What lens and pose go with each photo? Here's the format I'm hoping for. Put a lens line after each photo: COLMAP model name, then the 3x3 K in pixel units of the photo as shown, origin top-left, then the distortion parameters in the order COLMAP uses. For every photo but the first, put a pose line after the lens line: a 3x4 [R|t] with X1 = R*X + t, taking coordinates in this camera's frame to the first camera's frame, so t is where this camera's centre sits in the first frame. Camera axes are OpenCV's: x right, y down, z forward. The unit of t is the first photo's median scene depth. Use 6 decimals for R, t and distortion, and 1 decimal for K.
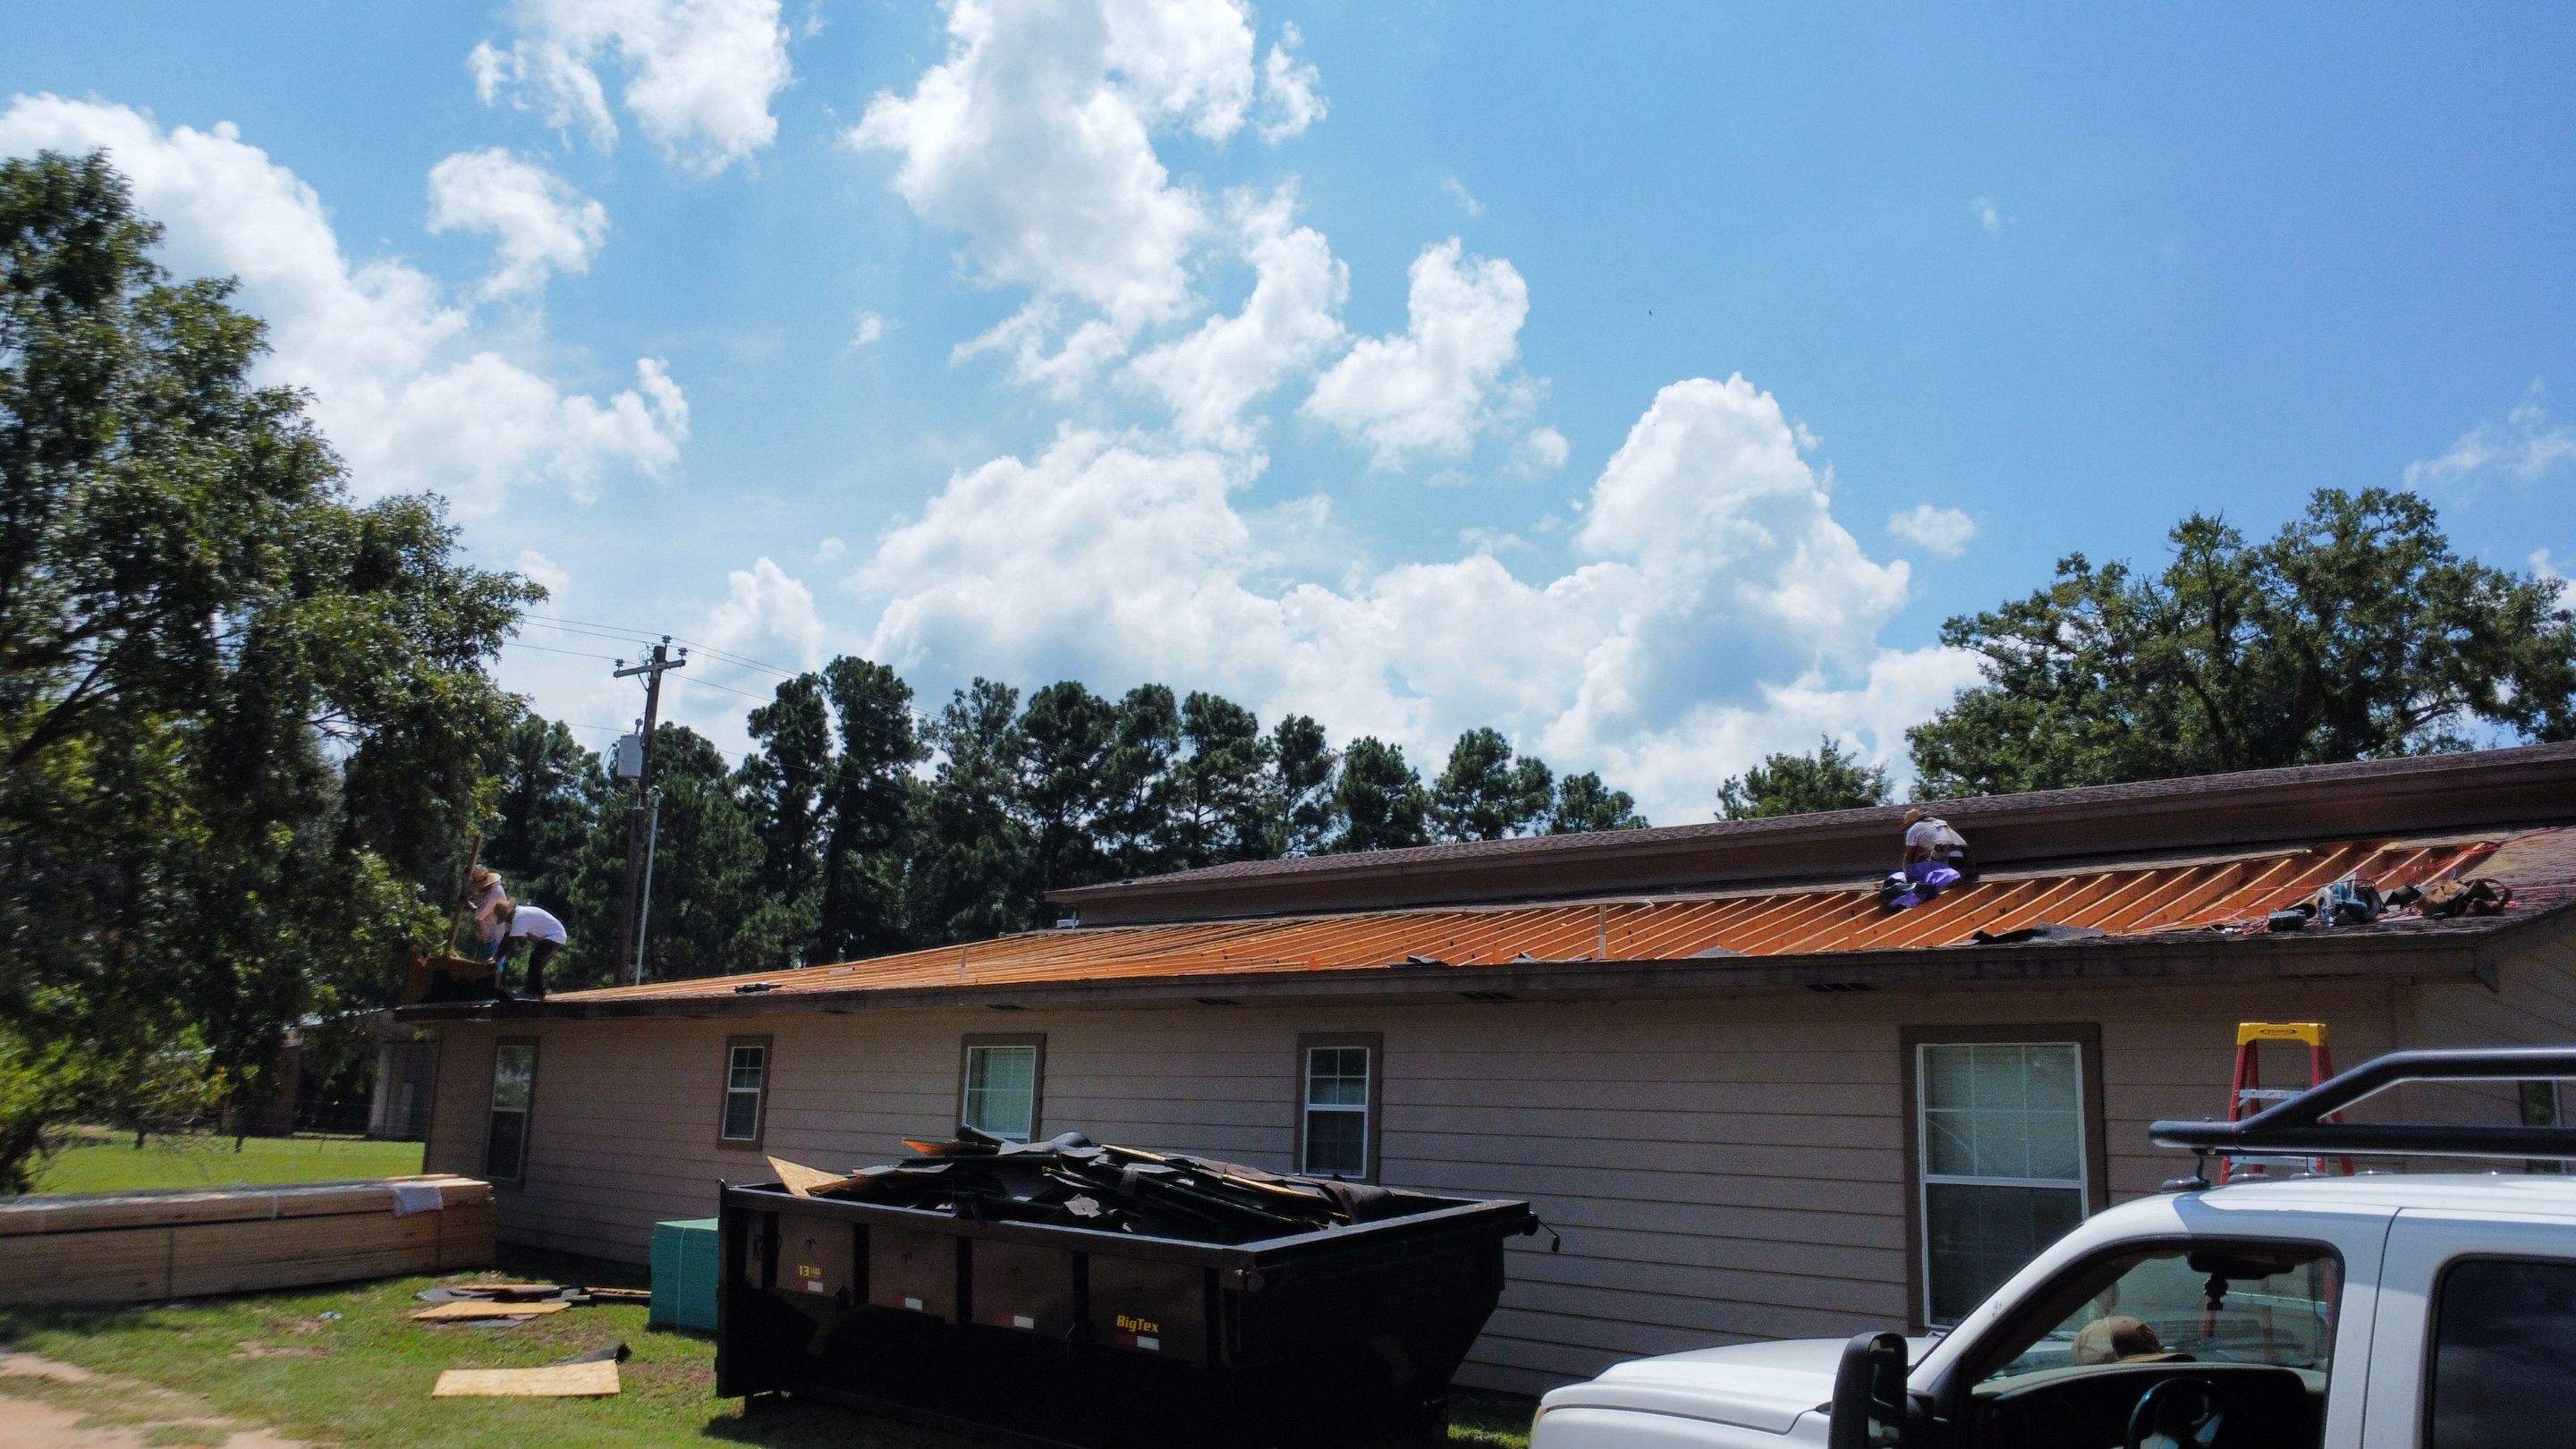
lens RADIAL K [[1877.9, 0, 1272.8], [0, 1877.9, 712.6], [0, 0, 1]] dist [-0.016689, -0.026395]
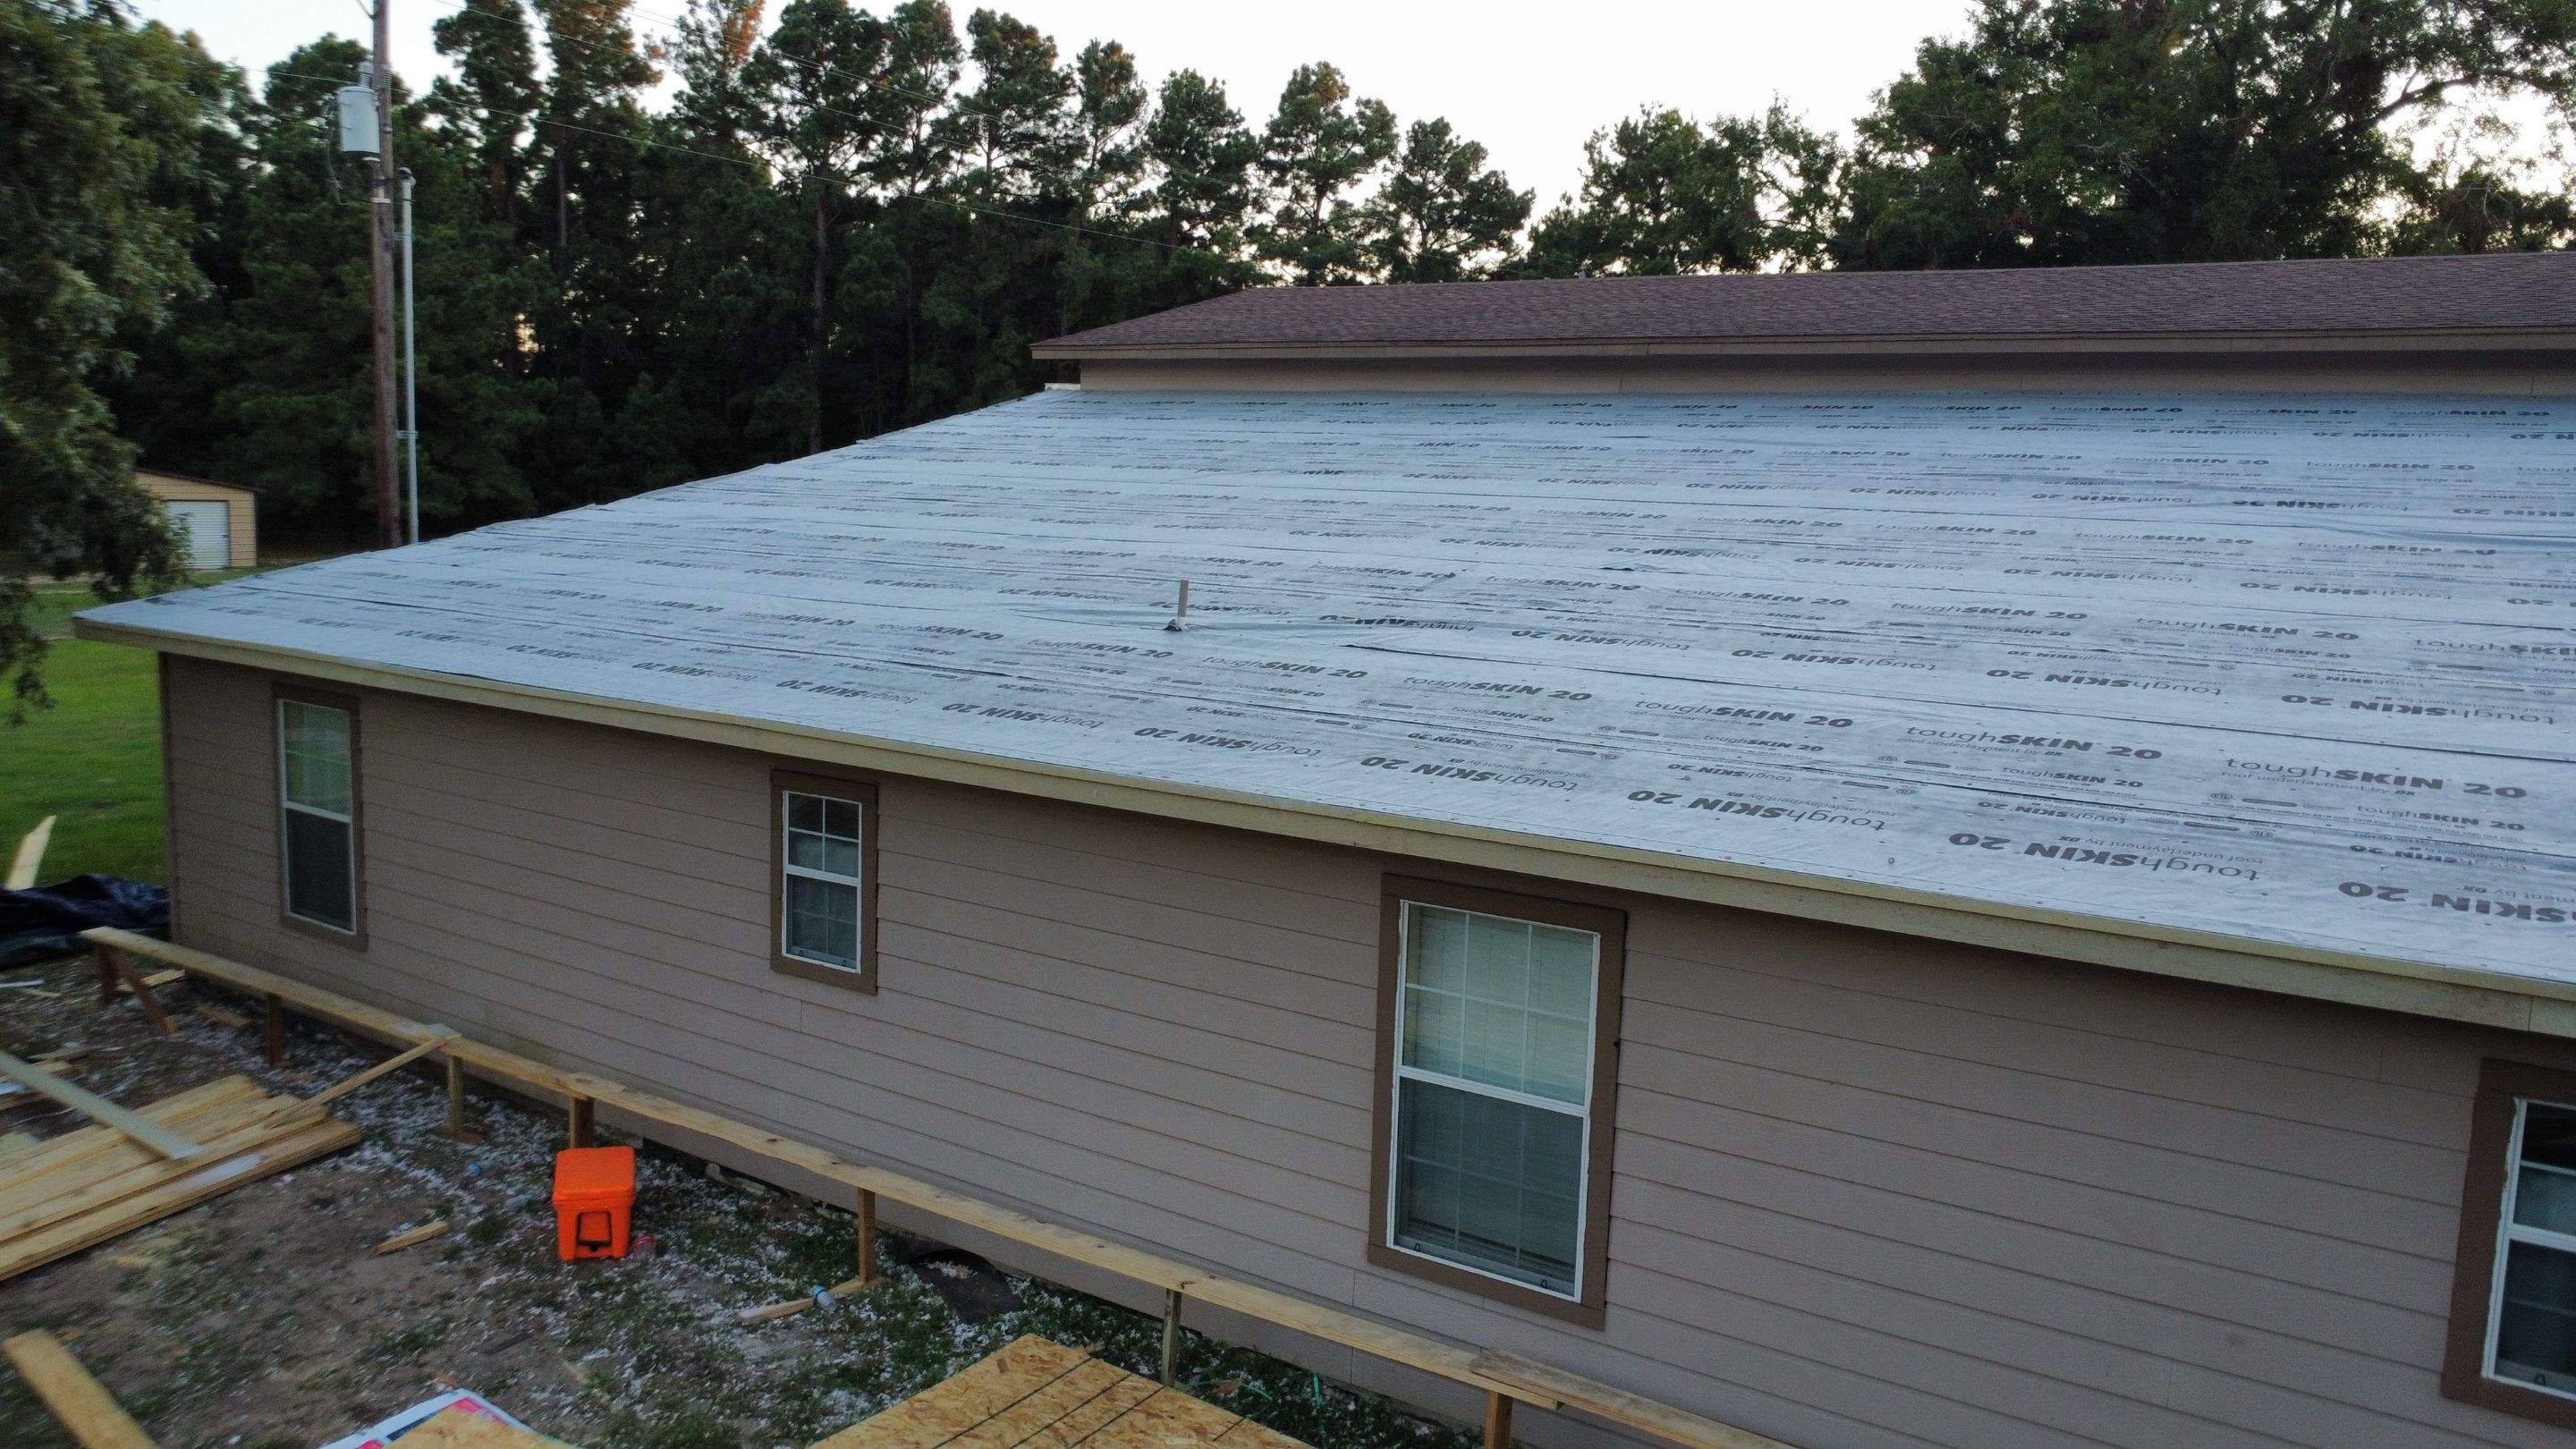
lens RADIAL K [[1877.9, 0, 1272.8], [0, 1877.9, 712.6], [0, 0, 1]] dist [-0.016689, -0.026395]
pose [[0.989260, -0.025319, 0.143955, -0.042603], [-0.025813, 0.939140, 0.342563, -0.005135], [-0.143867, -0.342600, 0.928401, 0.092743]]
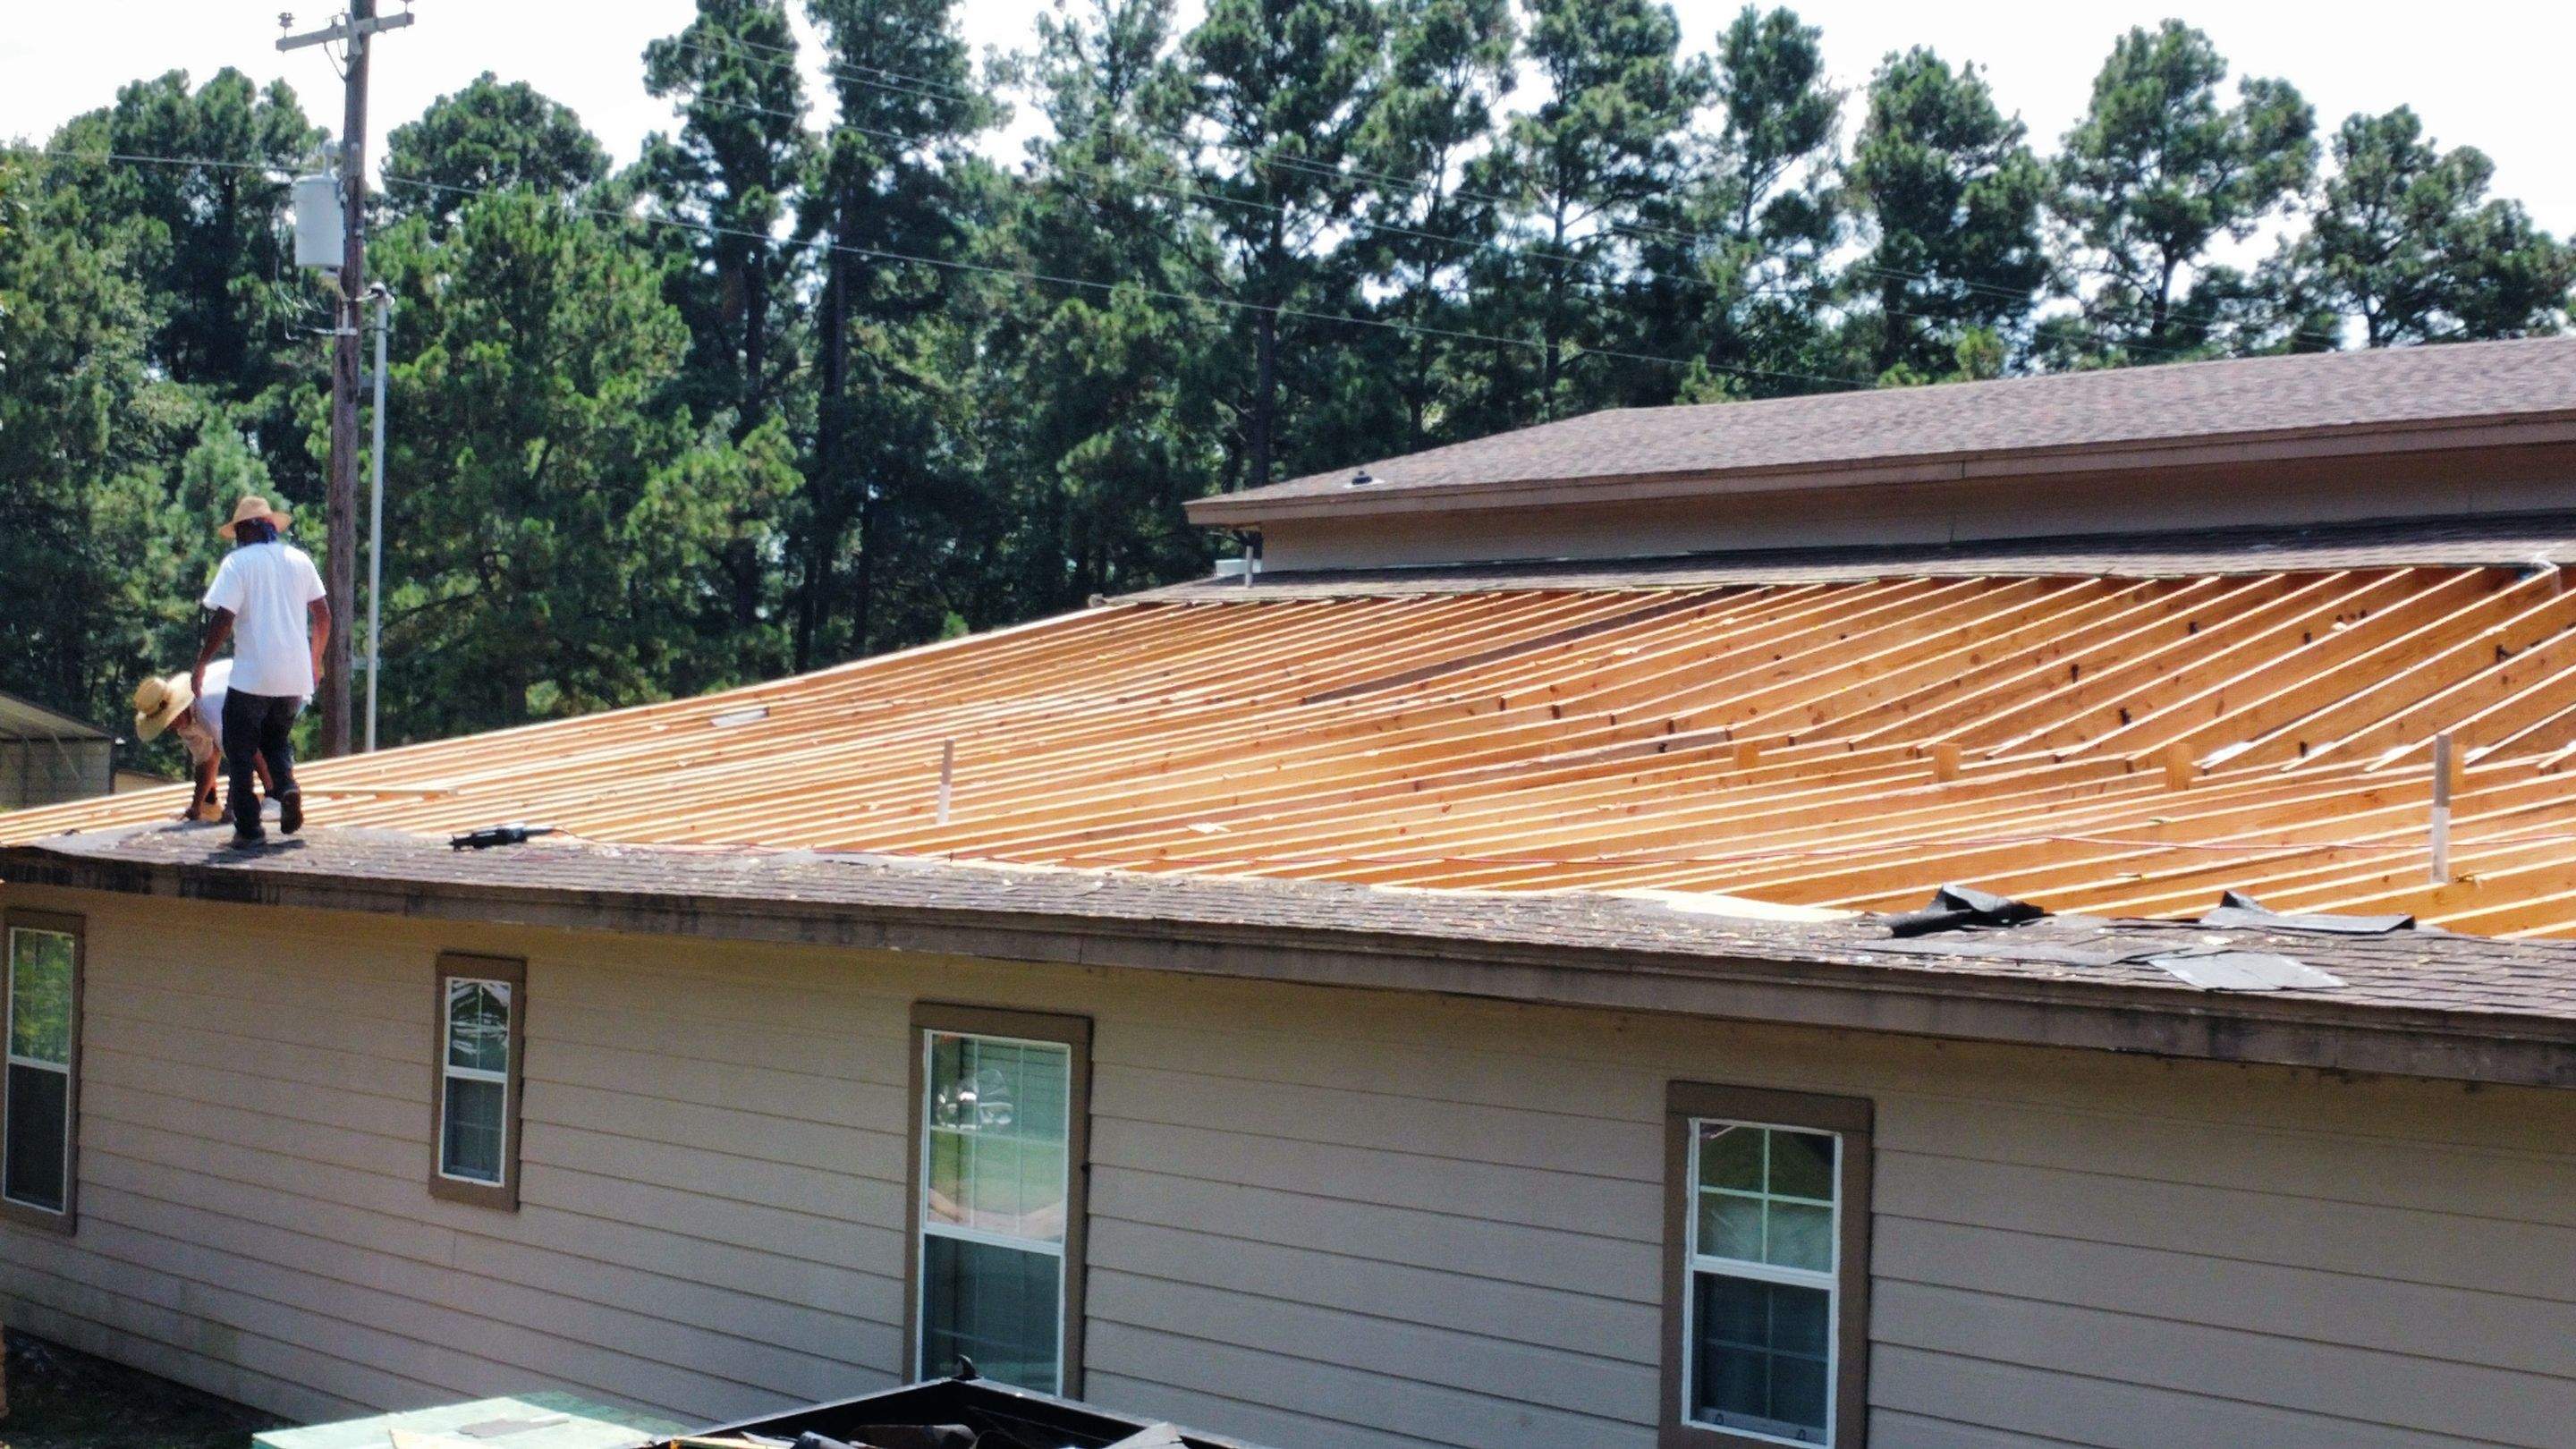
lens RADIAL K [[3755.9, 0, 1253.0], [0, 3755.9, 718.5], [0, 0, 1]] dist [-0.038542, 0.123403]
pose [[0.991423, -0.018361, -0.129395, 0.004249], [0.043136, 0.980571, 0.191361, -0.008977], [0.123367, -0.195302, 0.972953, 0.029073]]
